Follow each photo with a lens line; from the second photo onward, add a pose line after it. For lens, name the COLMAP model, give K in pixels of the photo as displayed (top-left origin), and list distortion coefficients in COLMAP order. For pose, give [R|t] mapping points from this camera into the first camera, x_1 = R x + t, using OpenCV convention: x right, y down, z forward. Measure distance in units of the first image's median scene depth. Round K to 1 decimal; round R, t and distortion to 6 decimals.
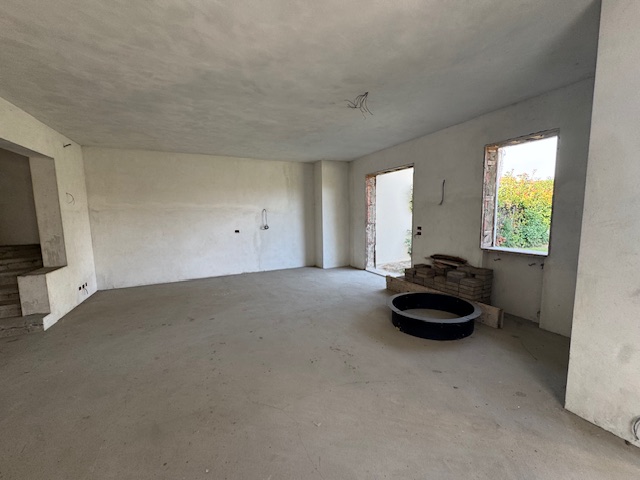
lens RADIAL K [[254.5, 0, 319.6], [0, 254.5, 240.8], [0, 0, 1]] dist [-0.000521, 0.000270]
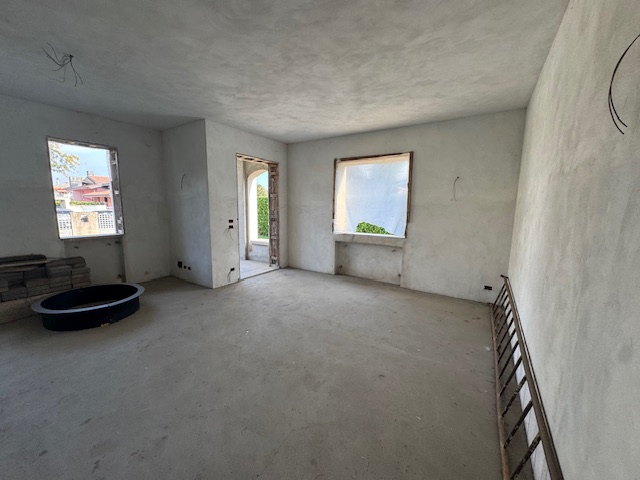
lens RADIAL K [[254.5, 0, 319.6], [0, 254.5, 240.8], [0, 0, 1]] dist [-0.000521, 0.000270]
pose [[-0.509239, -0.109717, 0.853603, -0.865018], [0.082519, 0.981046, 0.175327, -0.065344], [-0.856660, 0.159722, -0.490533, 0.708044]]
